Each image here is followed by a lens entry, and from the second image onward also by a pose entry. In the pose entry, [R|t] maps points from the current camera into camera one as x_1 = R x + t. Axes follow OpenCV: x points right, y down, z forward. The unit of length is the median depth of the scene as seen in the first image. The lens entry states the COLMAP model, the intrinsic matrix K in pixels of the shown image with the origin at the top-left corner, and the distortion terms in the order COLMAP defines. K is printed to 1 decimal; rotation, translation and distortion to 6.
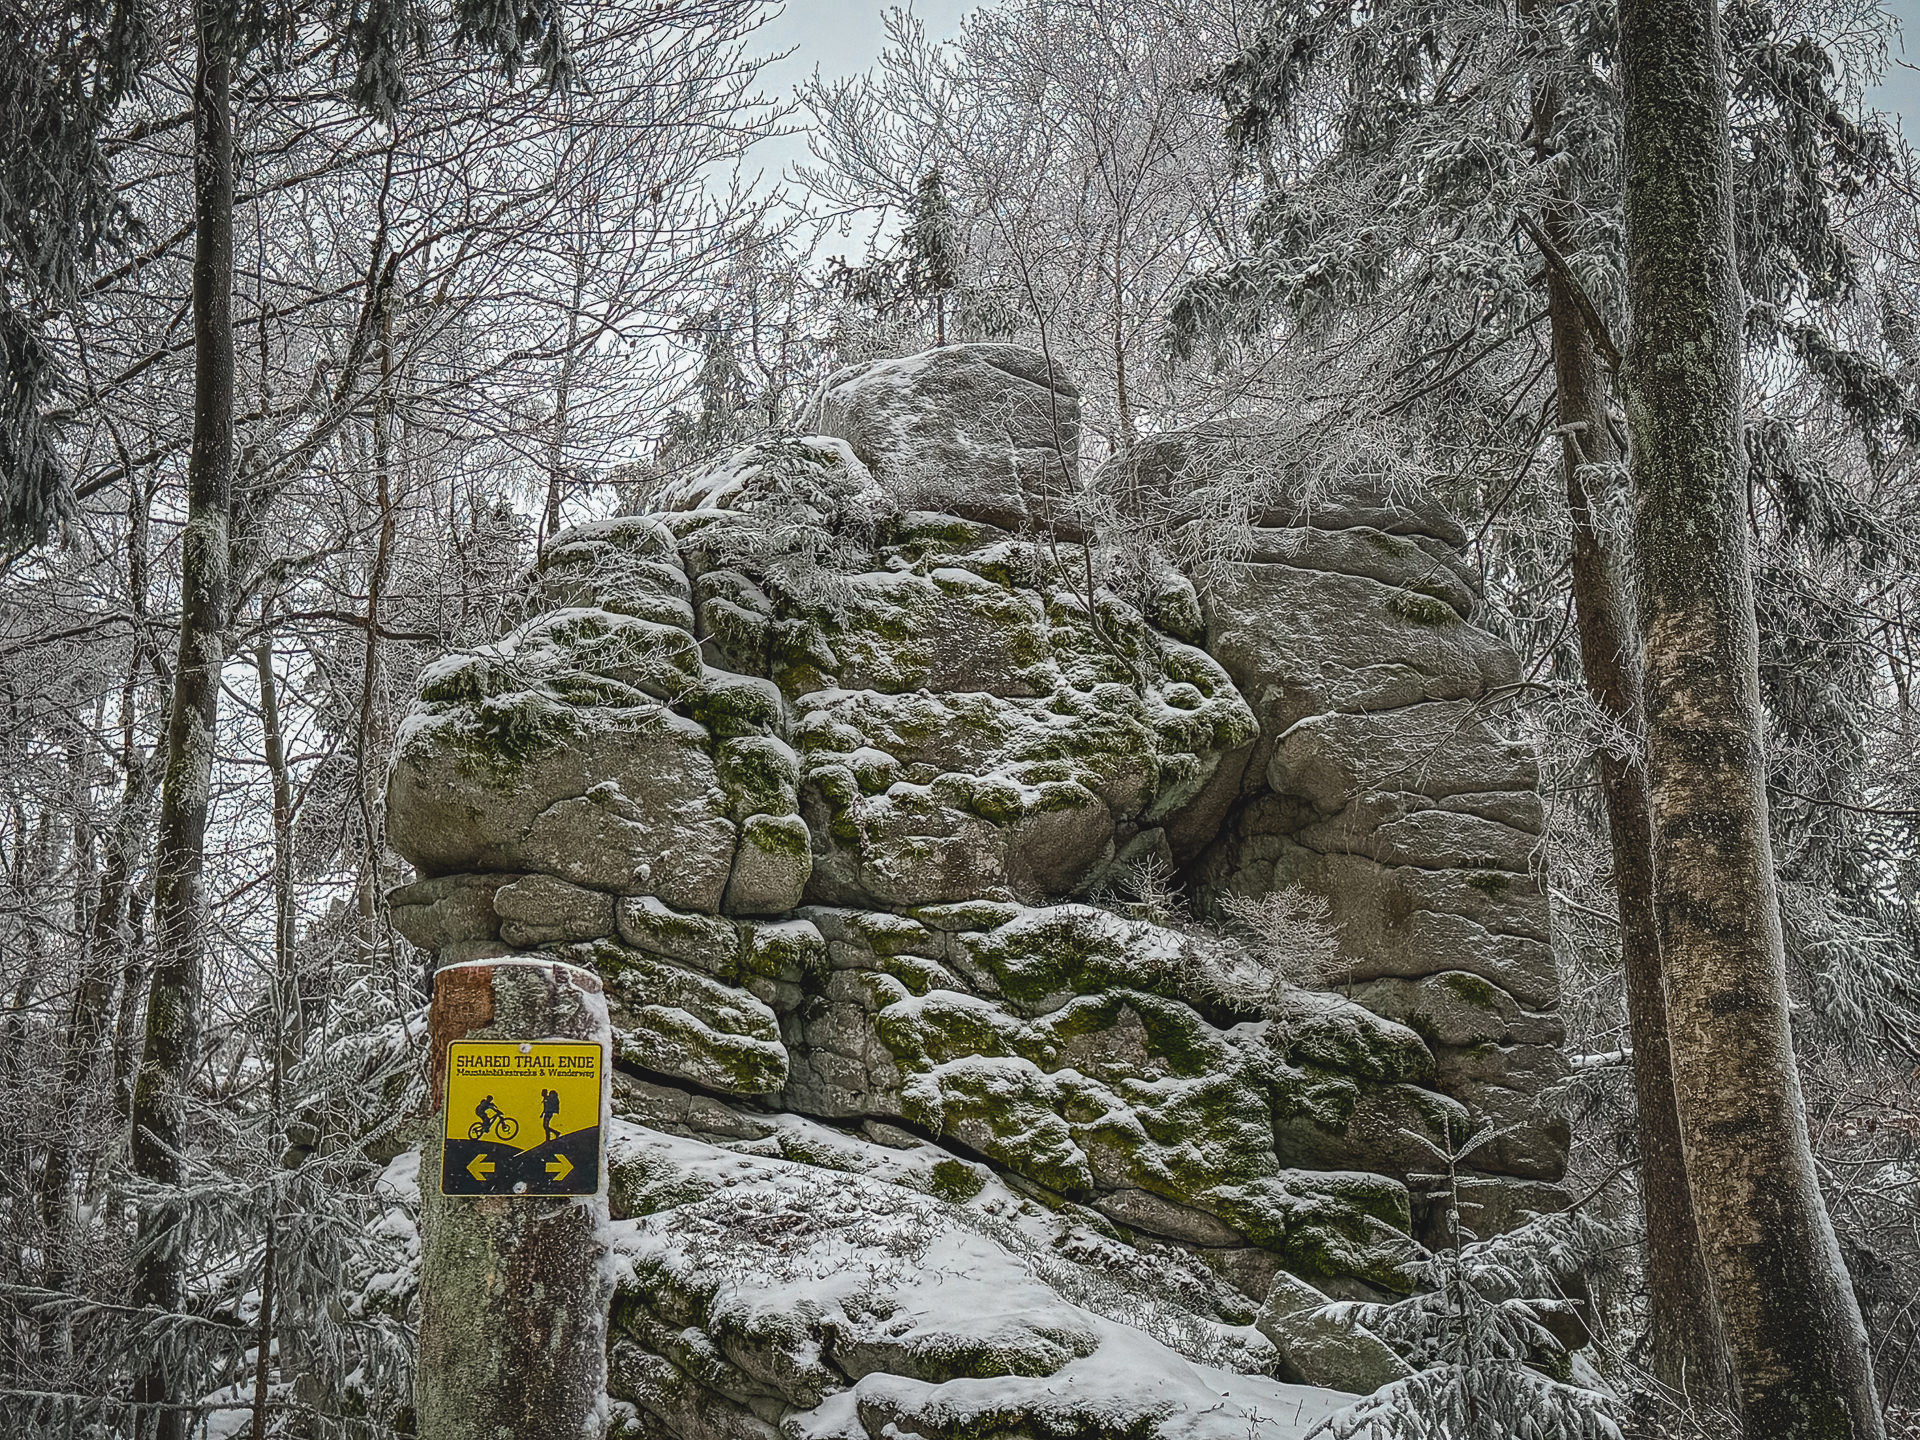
lens RADIAL K [[2574.2, 0, 963.6], [0, 2574.2, 762.3], [0, 0, 1]] dist [0.140260, 0.017781]
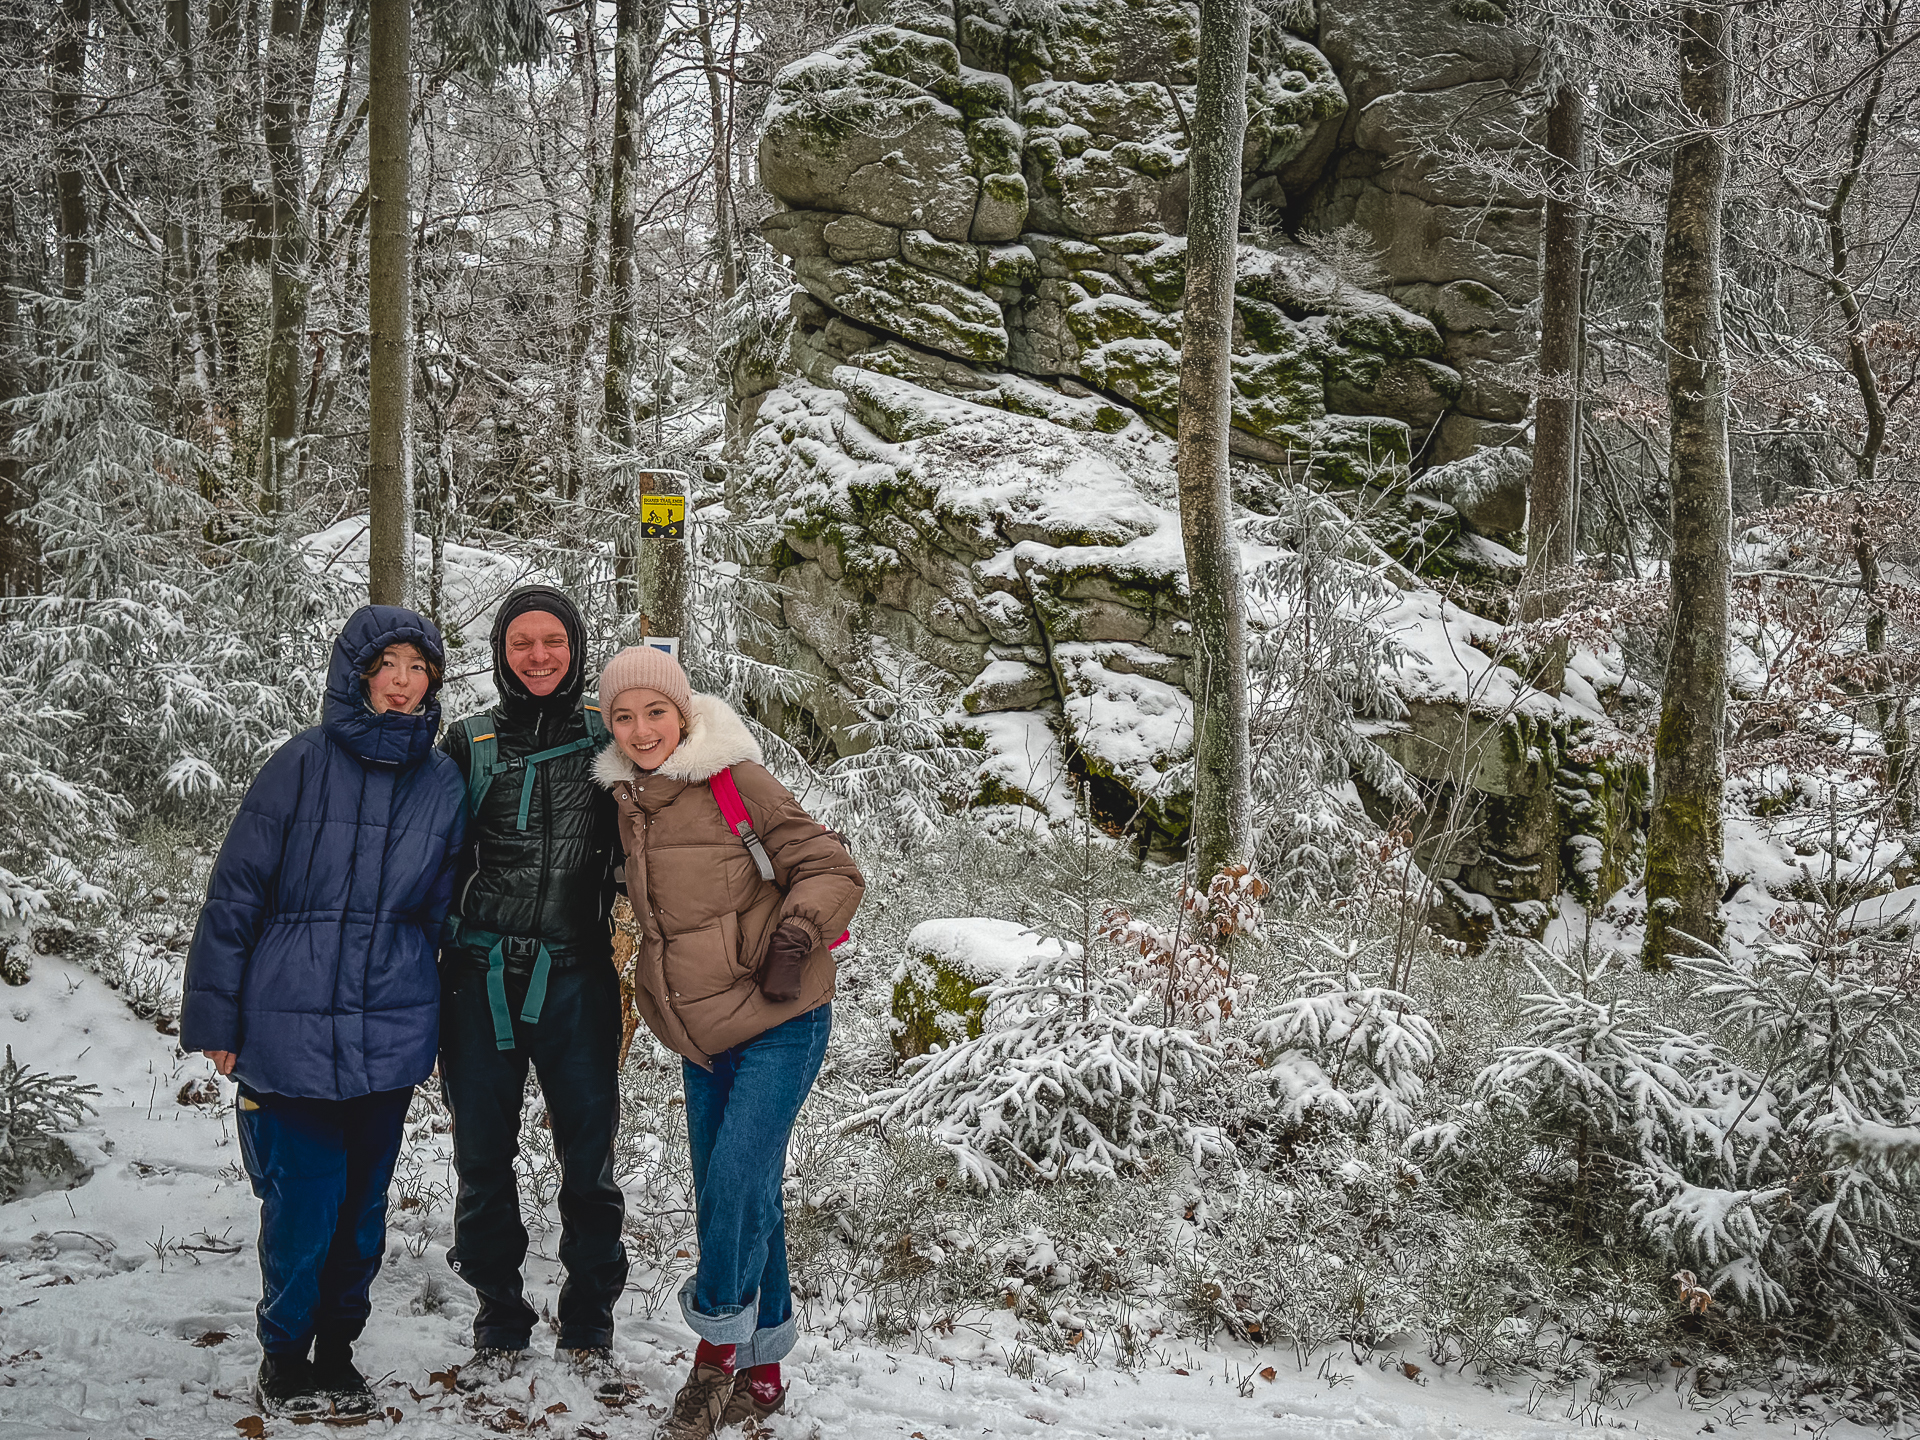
lens RADIAL K [[2366.9, 0, 915.3], [0, 2366.9, 651.4], [0, 0, 1]] dist [0.244966, -0.745975]
pose [[0.979715, 0.045700, -0.195114, 0.163462], [0.014594, 0.954794, 0.296911, -0.130326], [0.199862, -0.293736, 0.934759, -0.406521]]
